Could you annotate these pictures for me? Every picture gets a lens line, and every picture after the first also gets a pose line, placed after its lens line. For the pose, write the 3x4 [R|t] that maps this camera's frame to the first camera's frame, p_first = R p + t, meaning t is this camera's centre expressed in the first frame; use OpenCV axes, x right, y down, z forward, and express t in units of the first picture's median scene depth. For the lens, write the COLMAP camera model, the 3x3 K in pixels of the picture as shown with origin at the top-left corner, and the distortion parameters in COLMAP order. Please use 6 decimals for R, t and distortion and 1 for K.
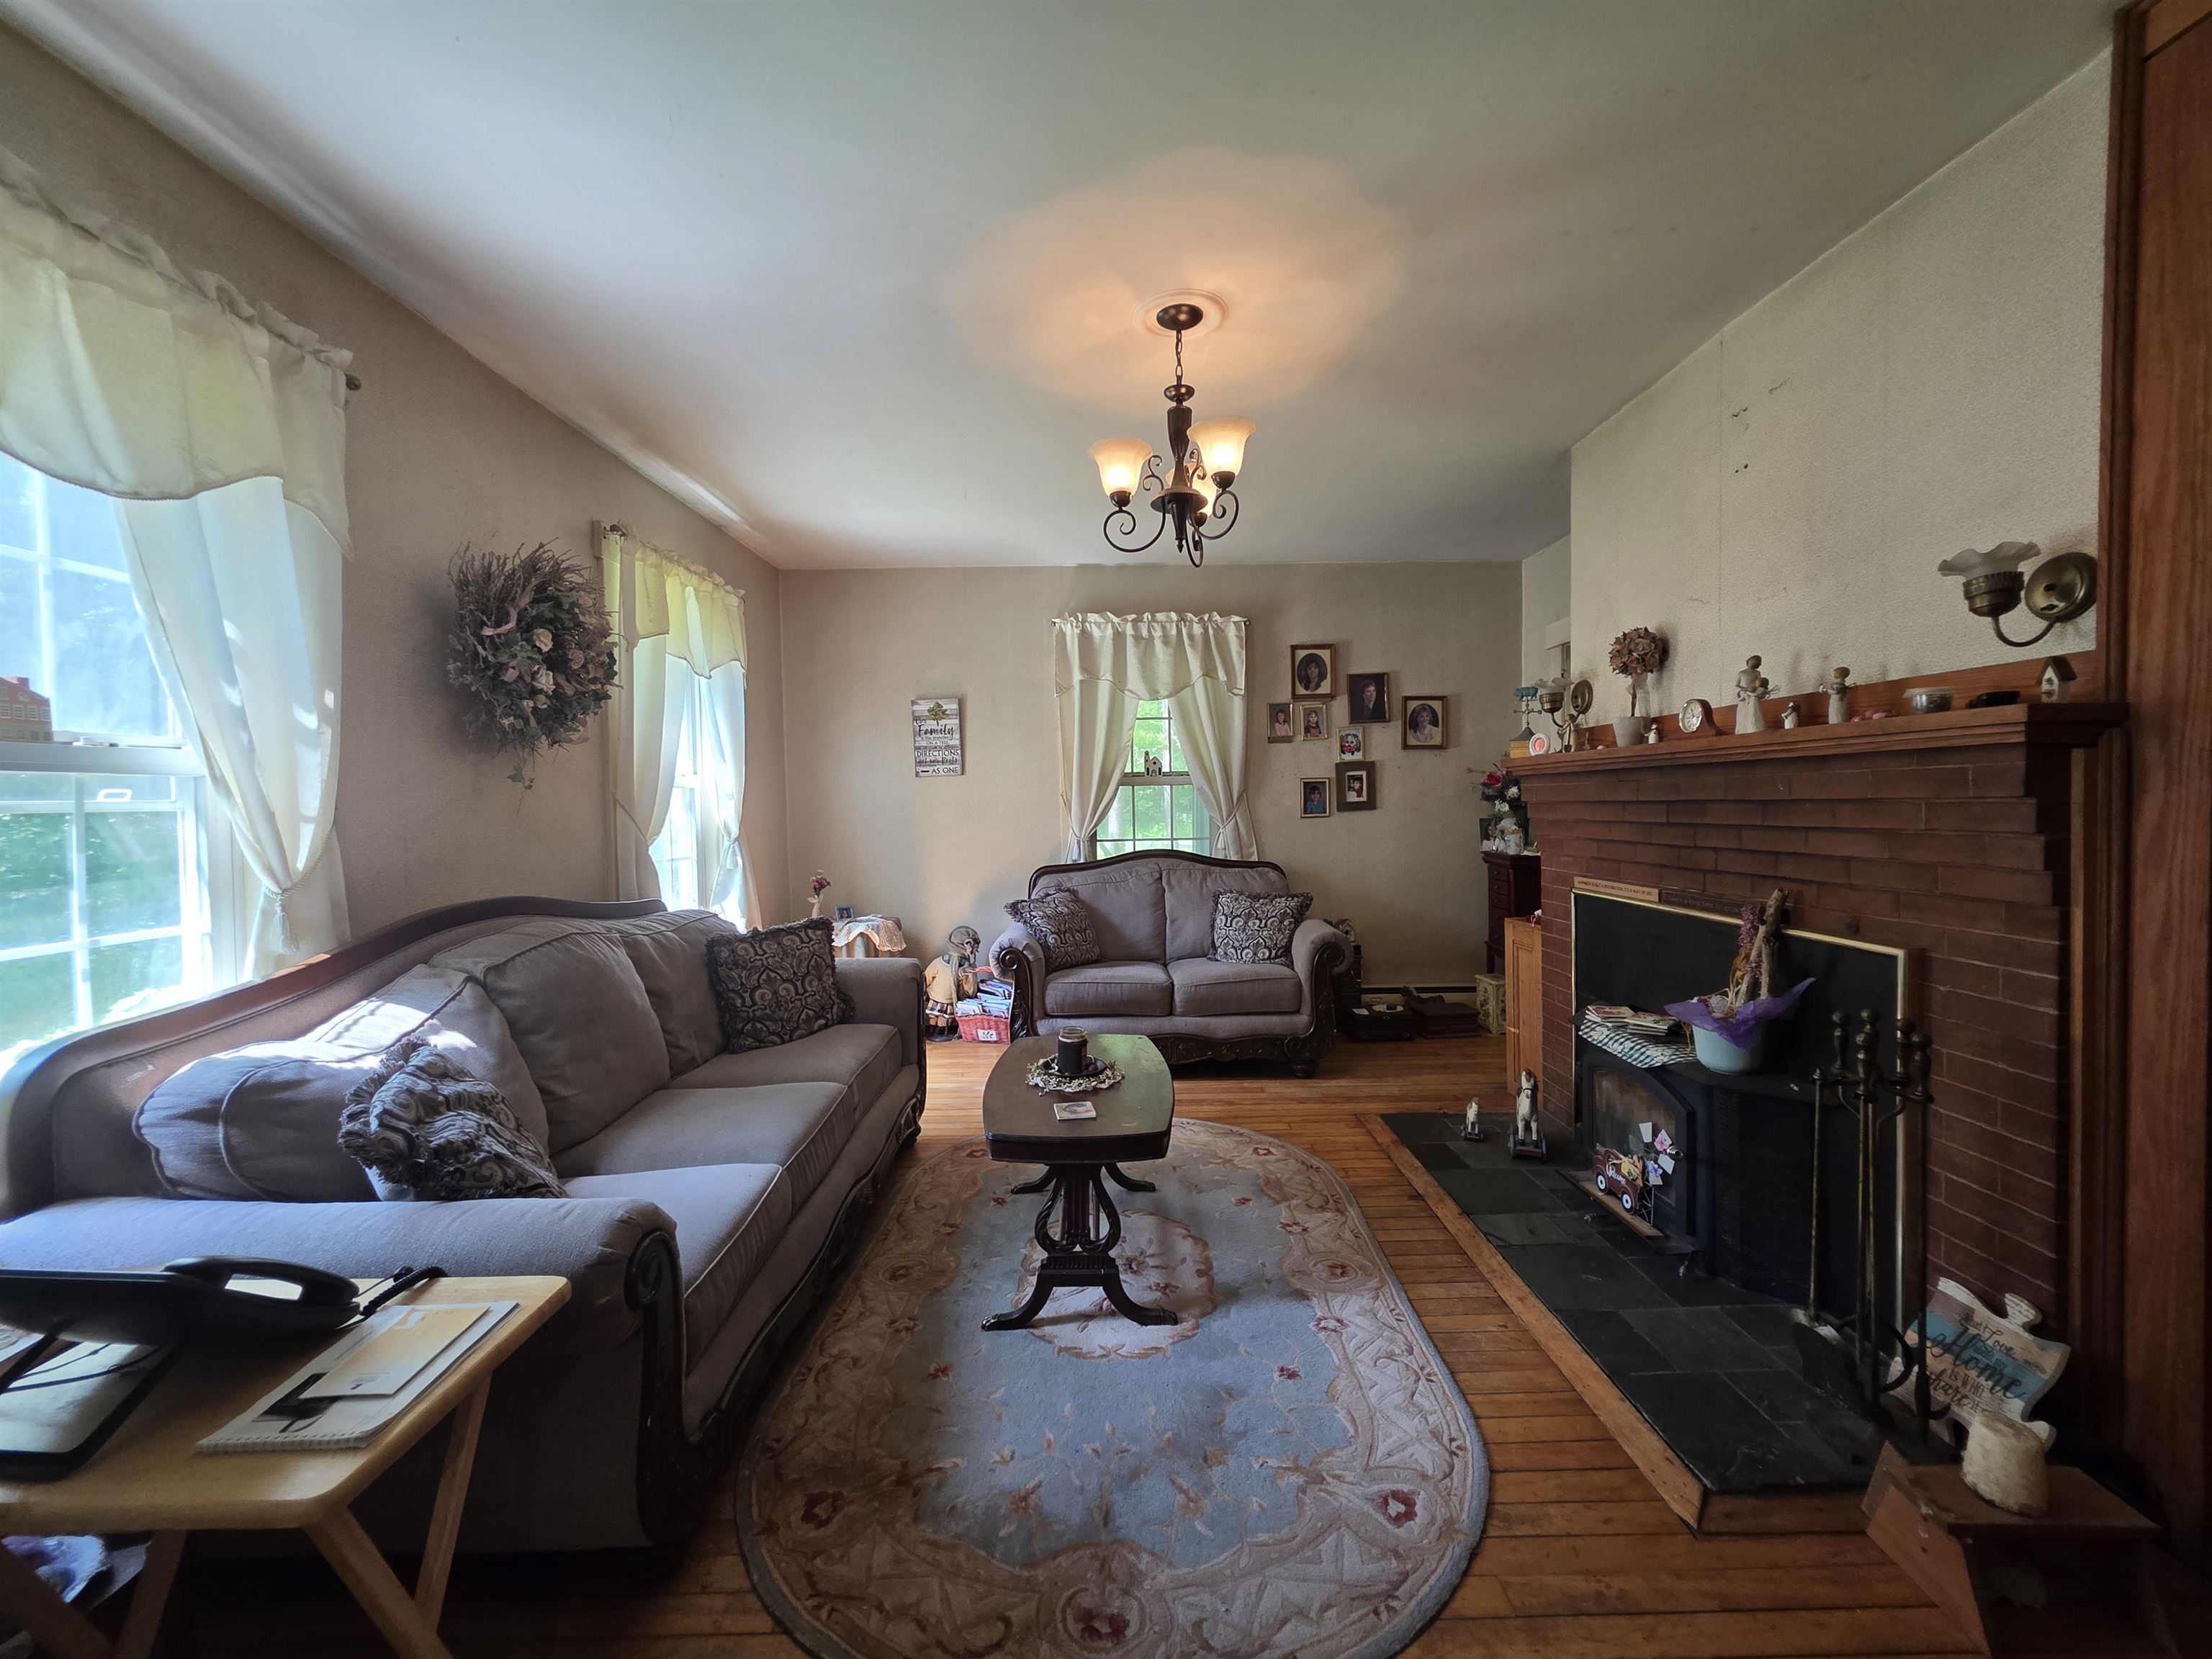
lens RADIAL K [[884.8, 0, 1116.0], [0, 884.8, 826.2], [0, 0, 1]] dist [0.001383, -0.000827]
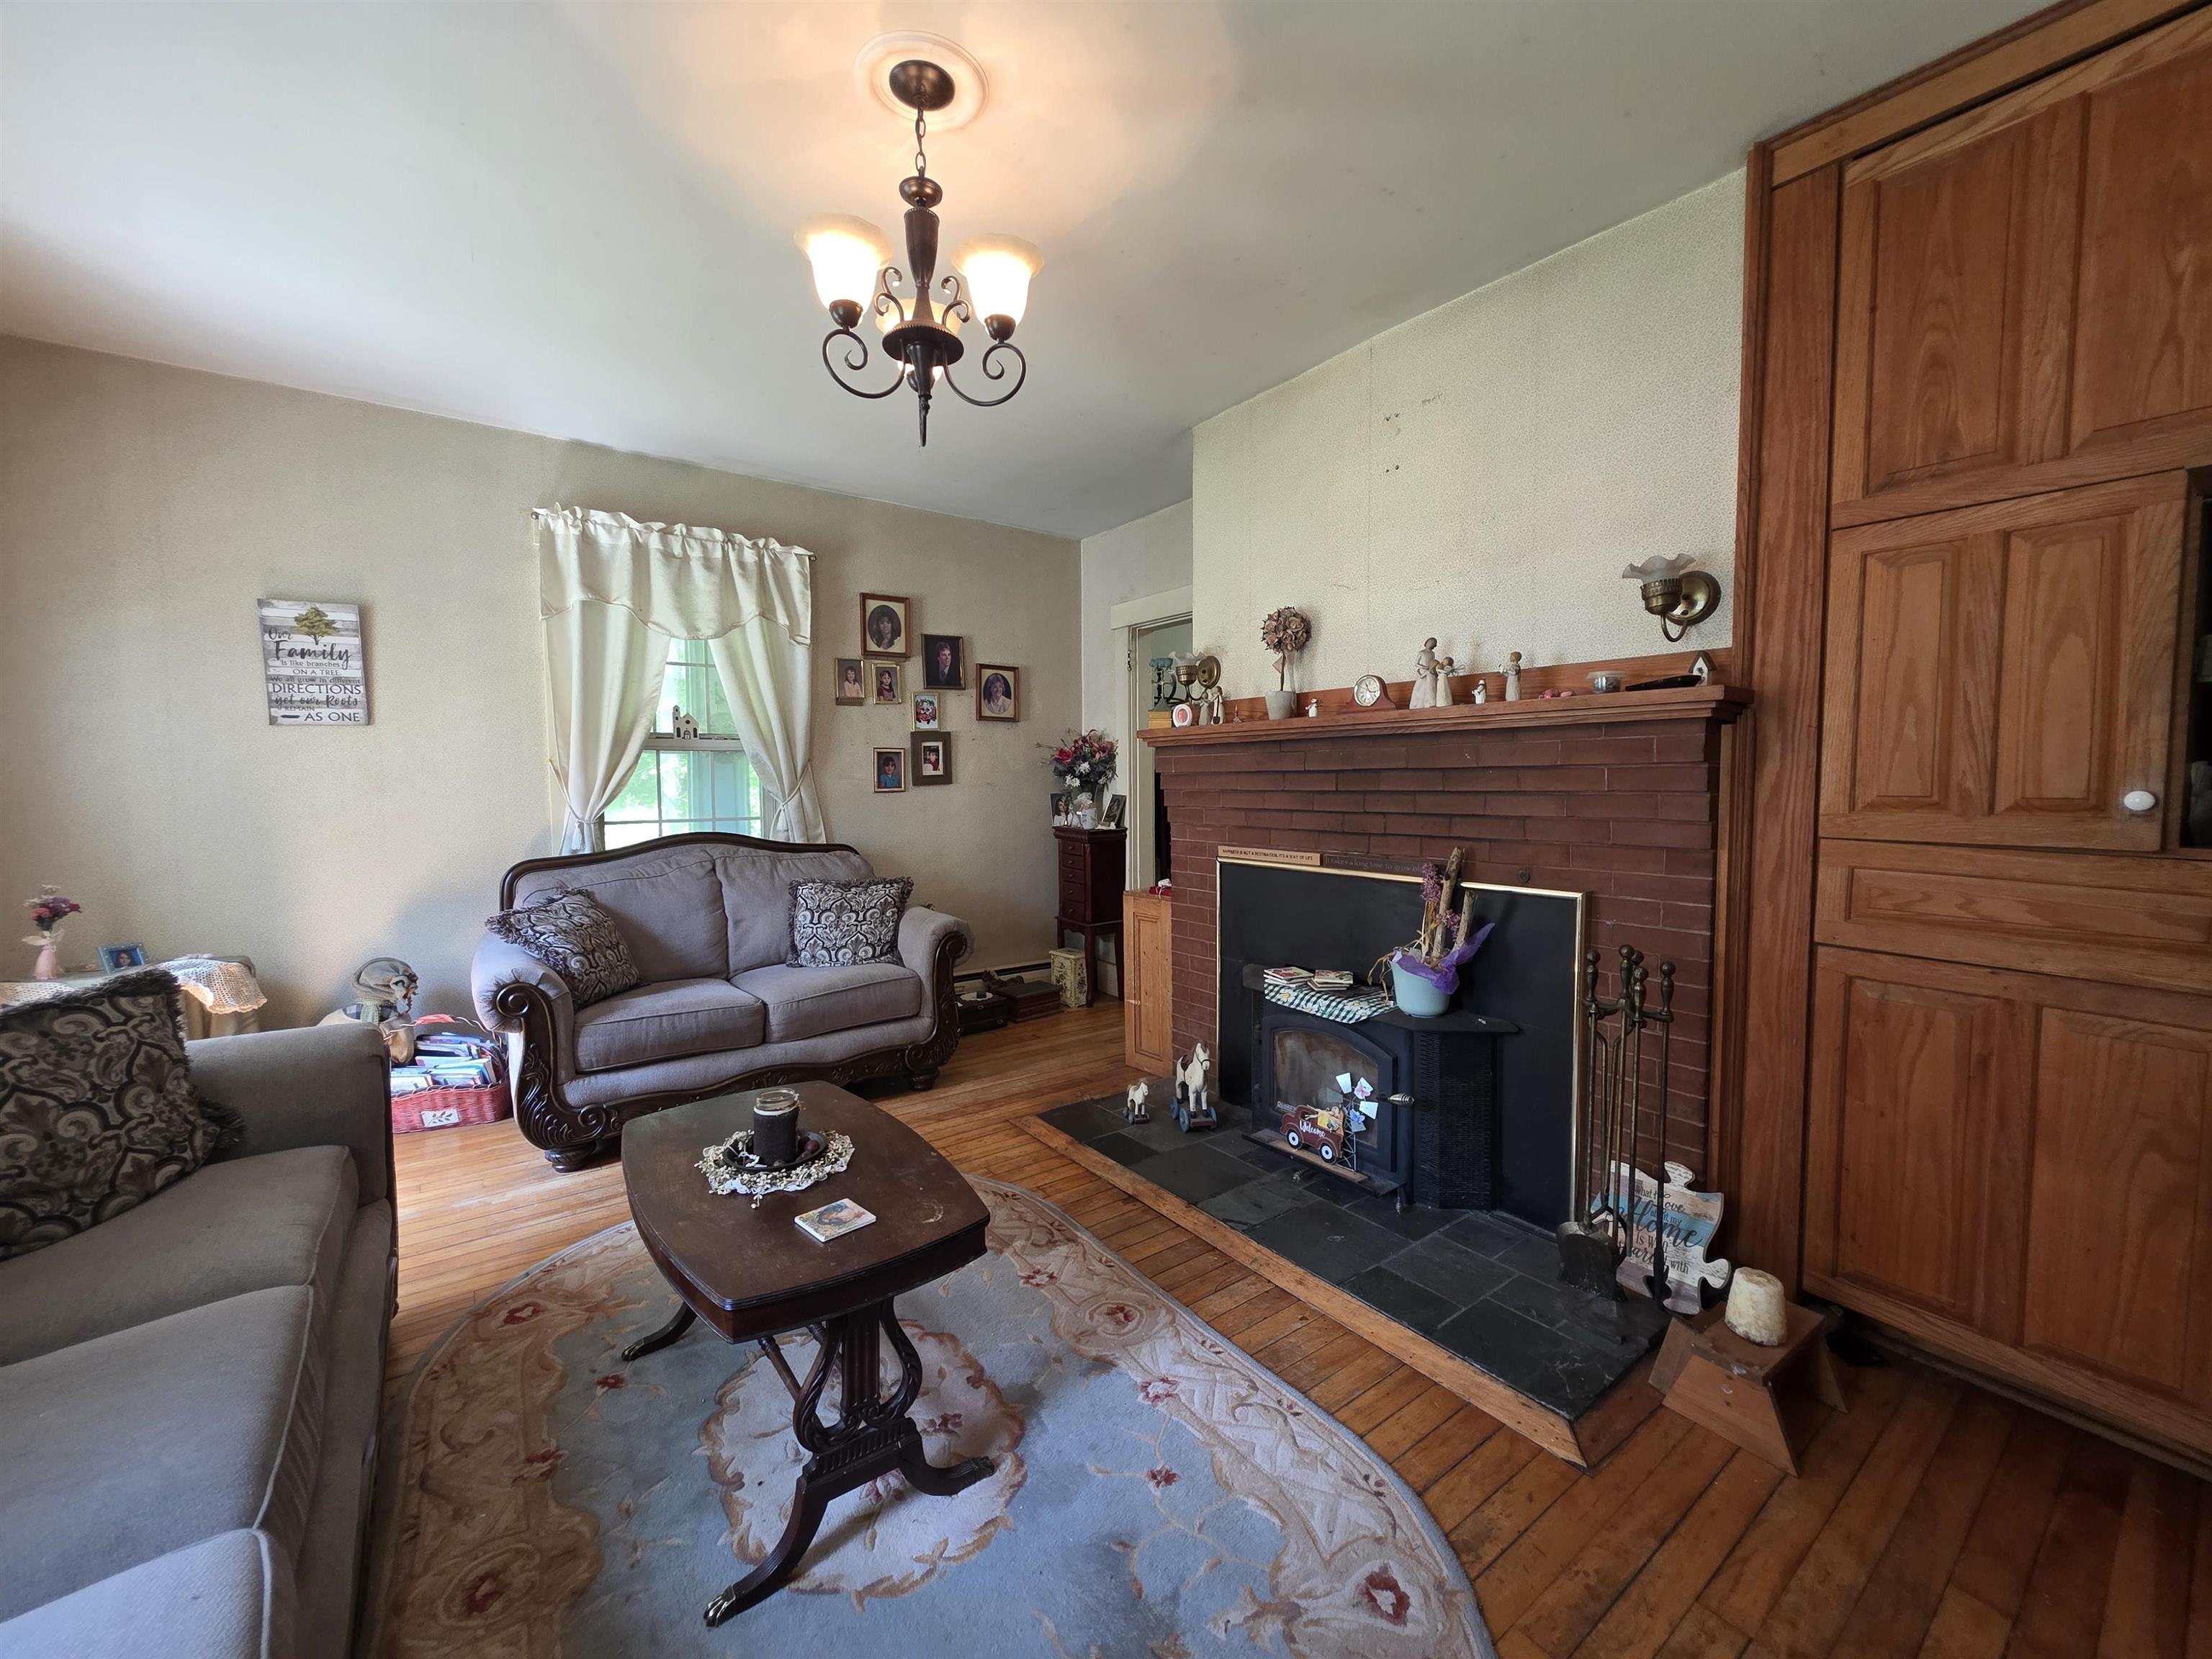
lens RADIAL K [[884.8, 0, 1116.0], [0, 884.8, 826.2], [0, 0, 1]] dist [0.001383, -0.000827]
pose [[0.807039, -0.020157, 0.590154, -0.226756], [0.009335, 0.999728, 0.021381, 0.013999], [-0.590425, -0.011746, 0.807007, 0.301617]]
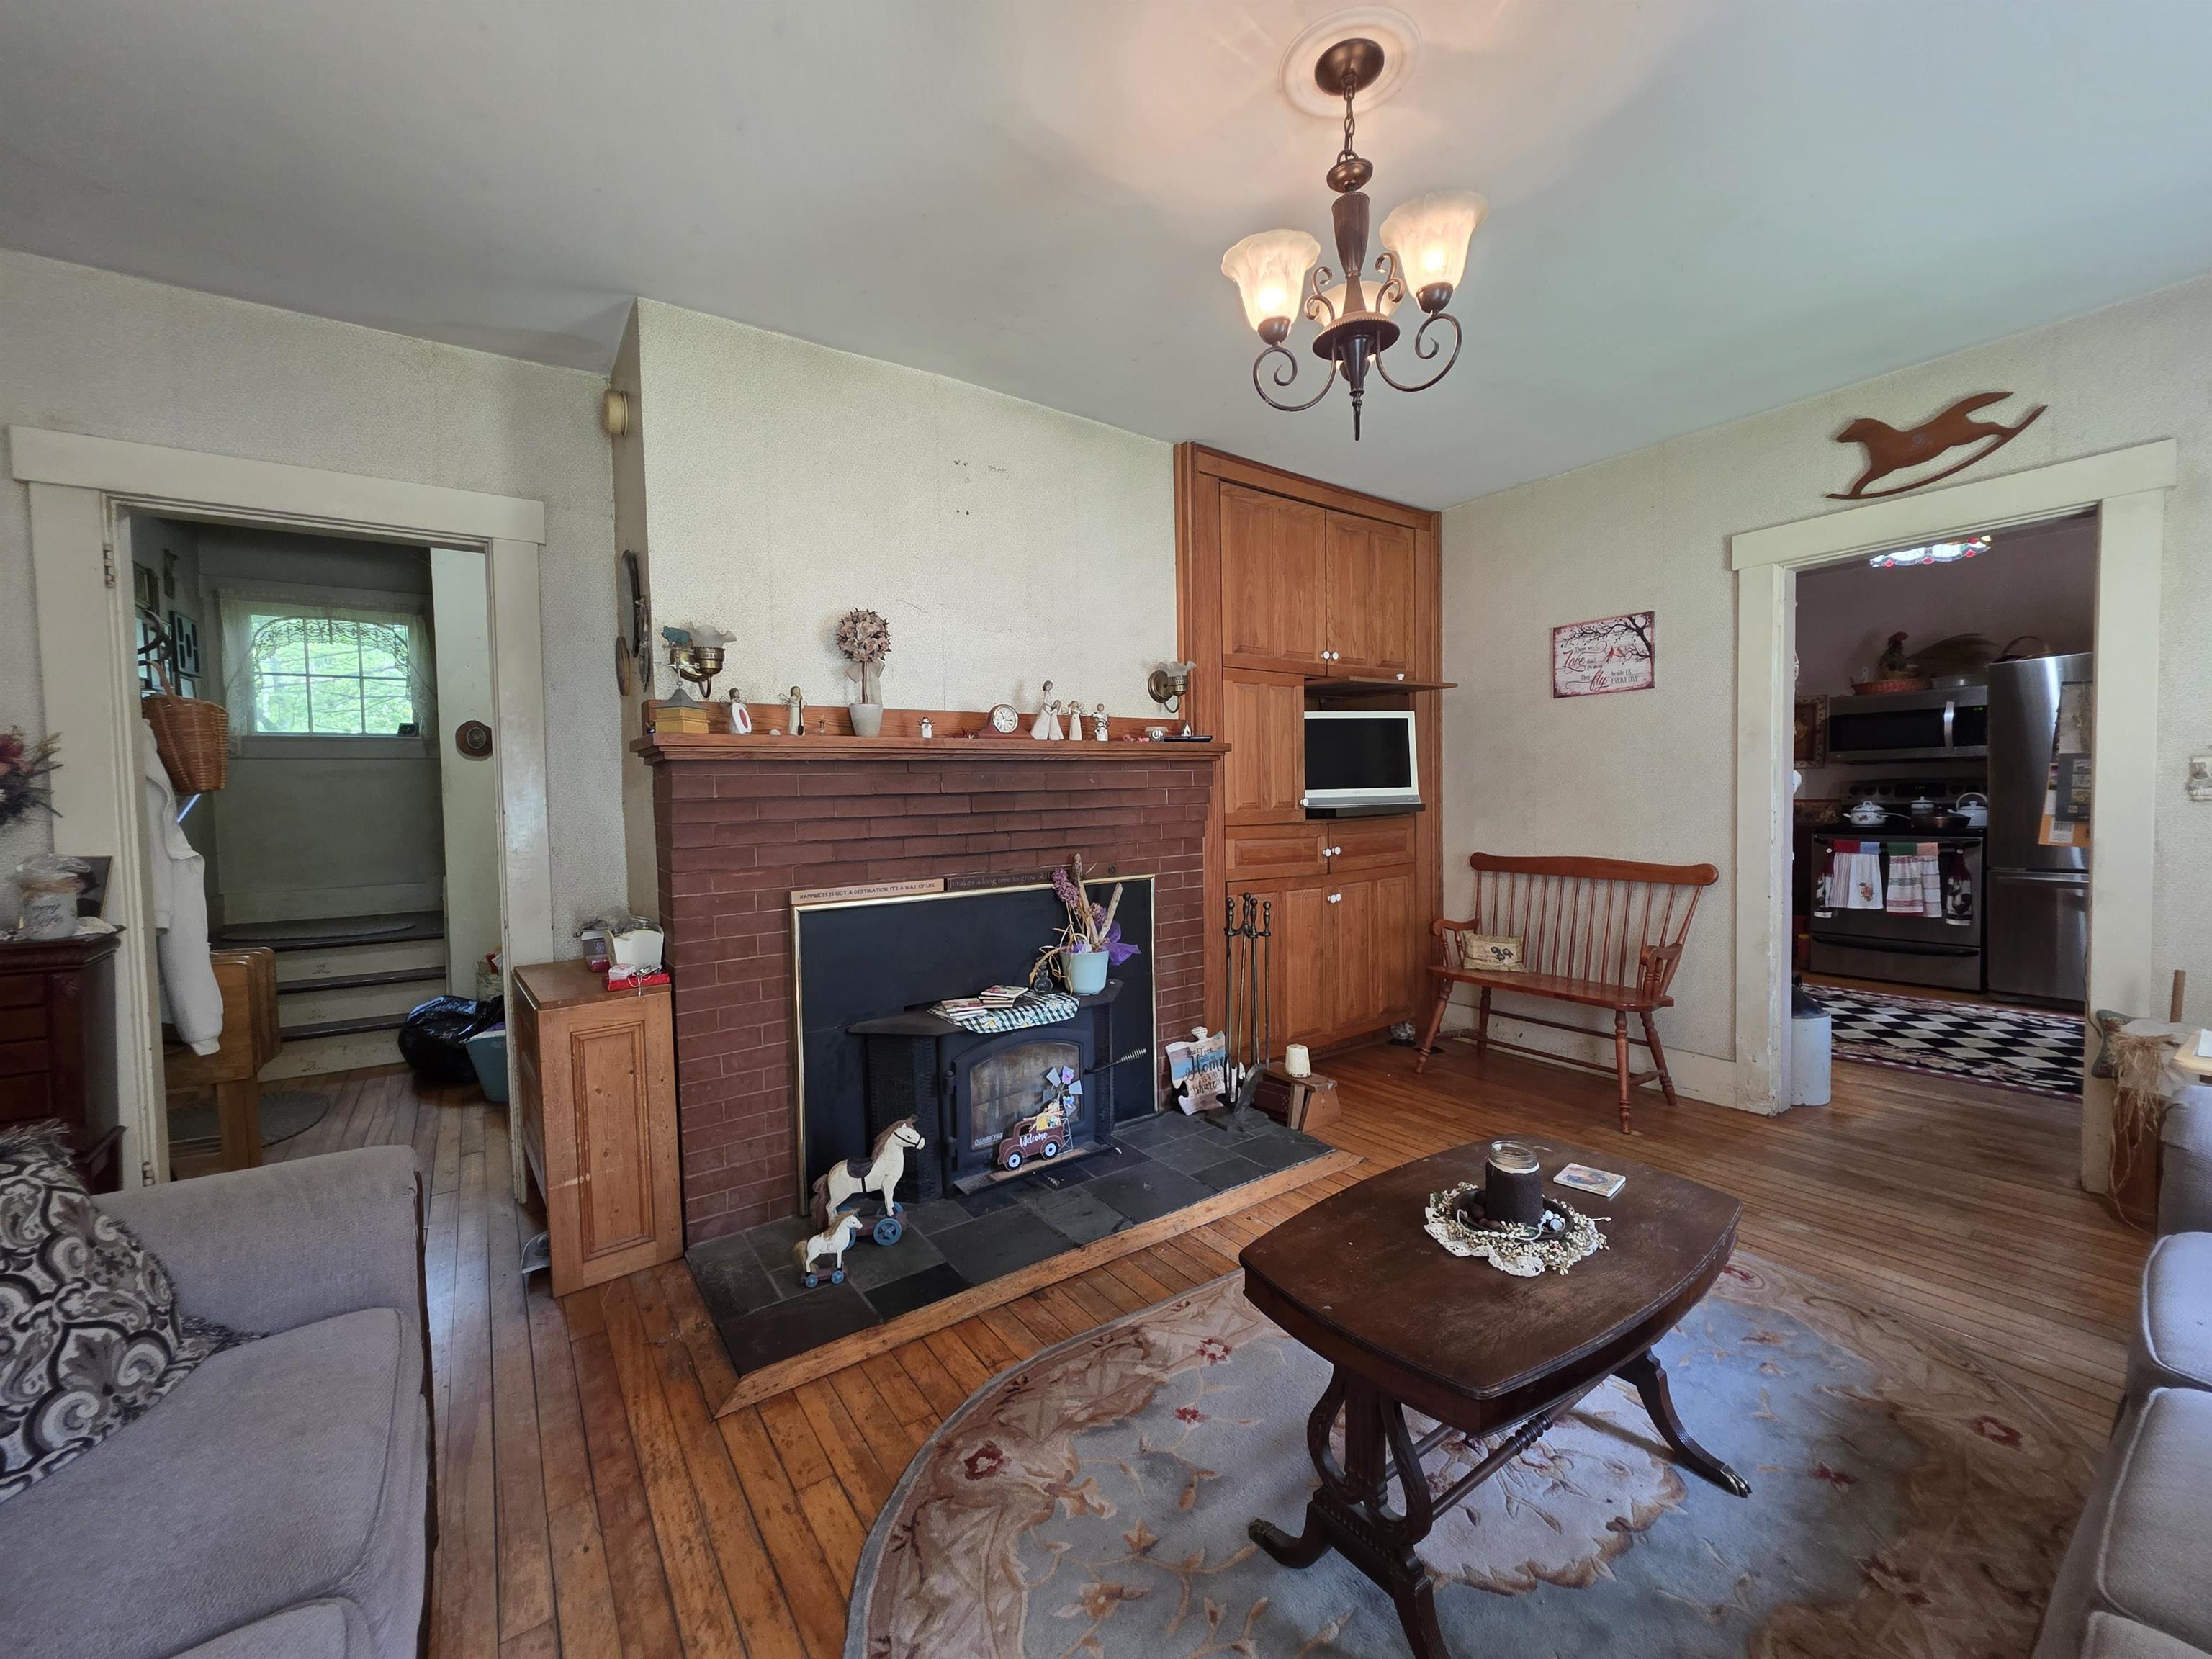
lens RADIAL K [[880.8, 0, 1116.0], [0, 880.8, 829.7], [0, 0, 1]] dist [0.000380, 0.000001]
pose [[-0.571725, -0.007508, 0.820411, -0.368219], [0.052947, 0.997536, 0.046026, -0.024060], [-0.818735, 0.069752, -0.569919, 1.500423]]
